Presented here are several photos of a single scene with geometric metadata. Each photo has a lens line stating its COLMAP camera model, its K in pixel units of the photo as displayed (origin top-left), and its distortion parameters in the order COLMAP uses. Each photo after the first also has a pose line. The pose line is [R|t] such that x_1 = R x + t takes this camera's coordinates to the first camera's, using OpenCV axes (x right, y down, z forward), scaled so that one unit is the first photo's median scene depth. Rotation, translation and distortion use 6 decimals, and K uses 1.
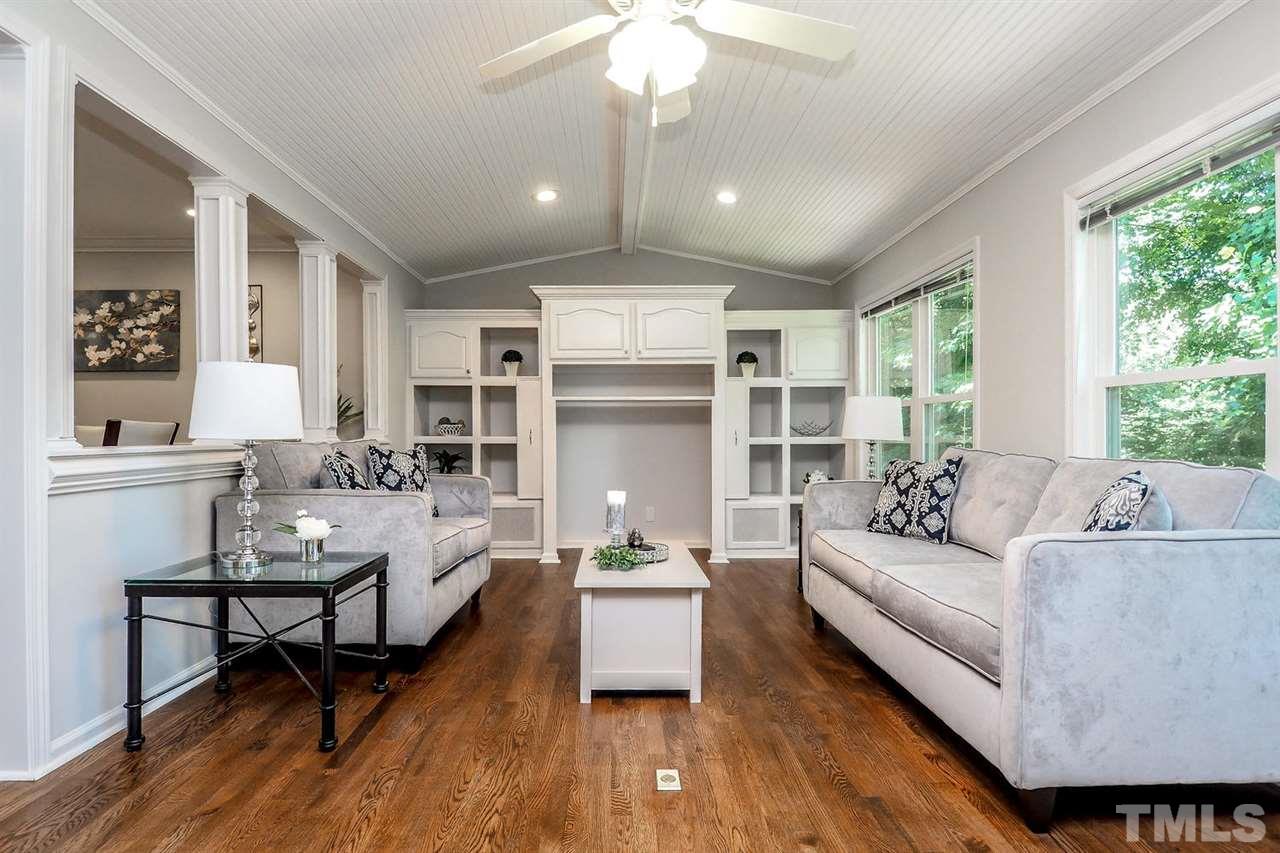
lens RADIAL K [[694.3, 0, 623.4], [0, 694.3, 437.5], [0, 0, 1]] dist [-0.001660, -0.001610]
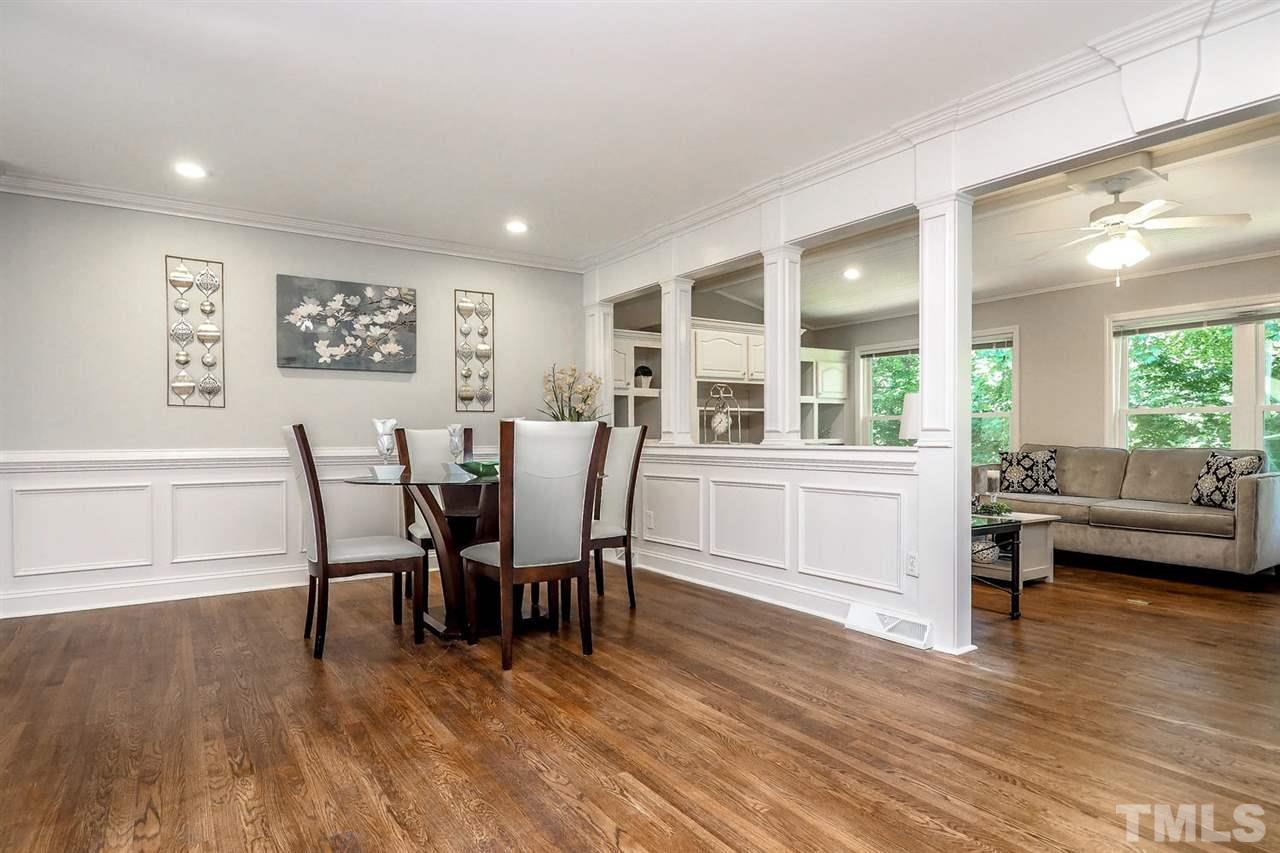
lens RADIAL K [[694.3, 0, 623.4], [0, 694.3, 437.5], [0, 0, 1]] dist [-0.001660, -0.001610]
pose [[0.848313, -0.001549, 0.529493, -1.350056], [0.002711, 0.999995, -0.001419, -0.003494], [-0.529488, 0.002639, 0.848313, 0.024755]]
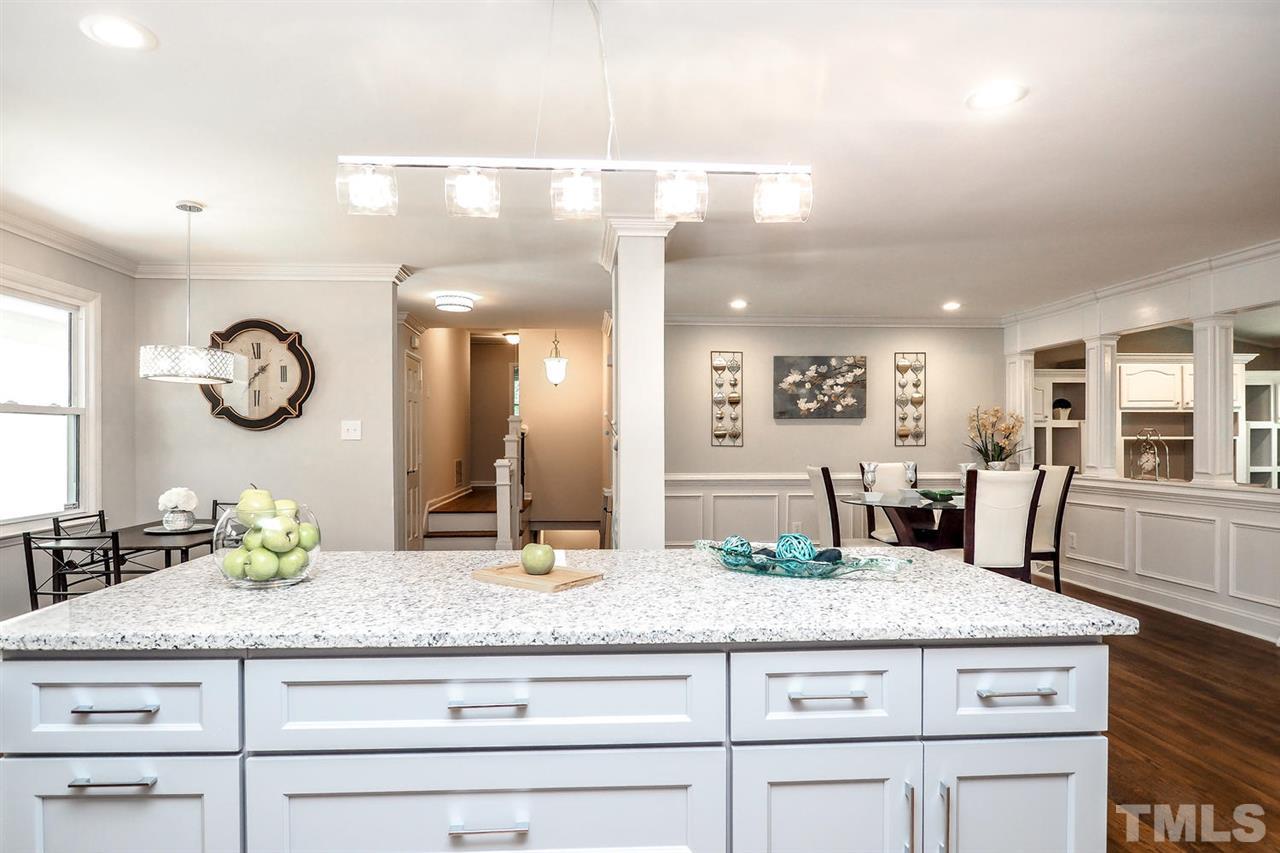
lens RADIAL K [[694.3, 0, 623.4], [0, 694.3, 437.5], [0, 0, 1]] dist [-0.001660, -0.001610]
pose [[0.999040, 0.000316, 0.043810, -1.713251], [-0.000081, 0.999986, -0.005377, -0.077340], [-0.043811, 0.005368, 0.999025, -0.428443]]
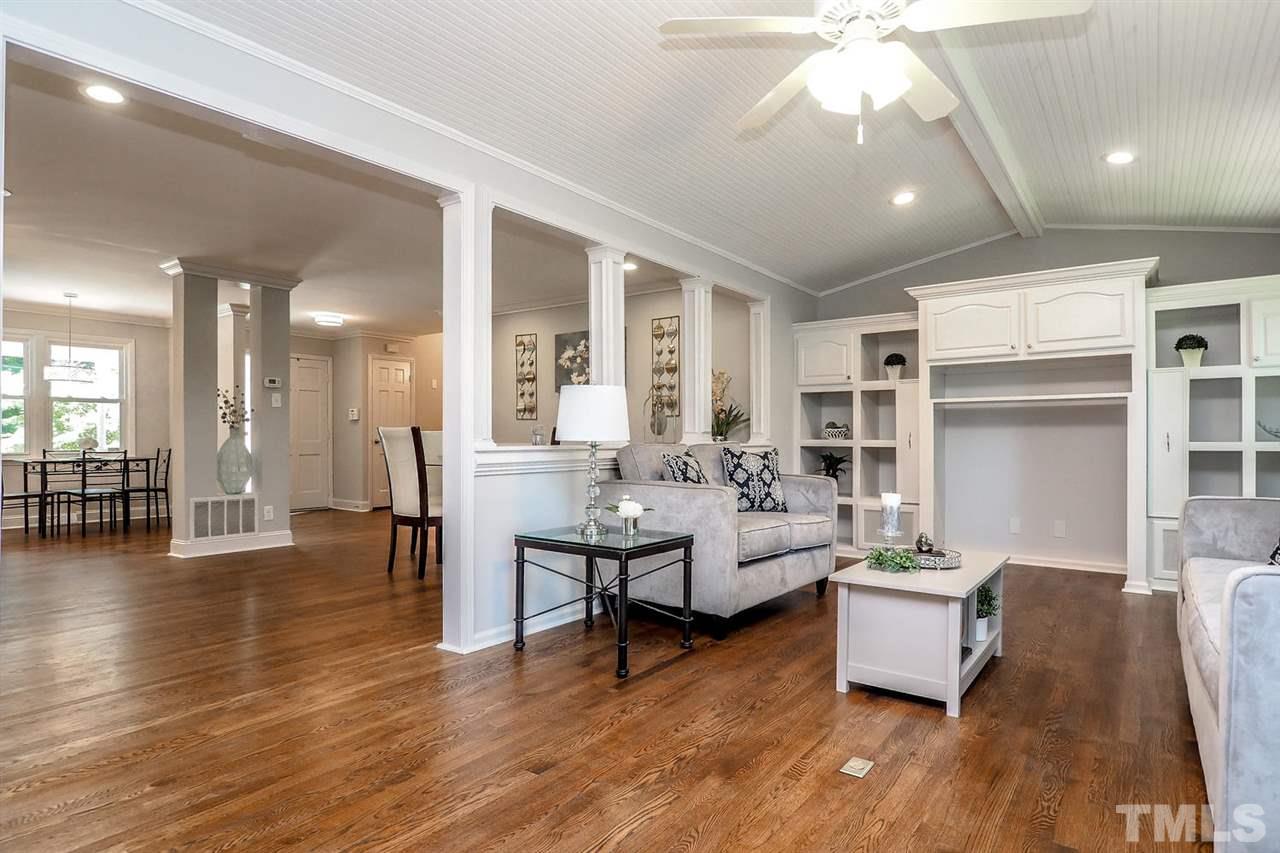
lens RADIAL K [[693.9, 0, 651.0], [0, 693.9, 437.0], [0, 0, 1]] dist [-0.002623, -0.000927]
pose [[0.803840, 0.000283, -0.594845, 0.250582], [-0.004027, 0.999980, -0.004967, 0.000991], [0.594832, 0.006388, 0.803825, -0.016693]]
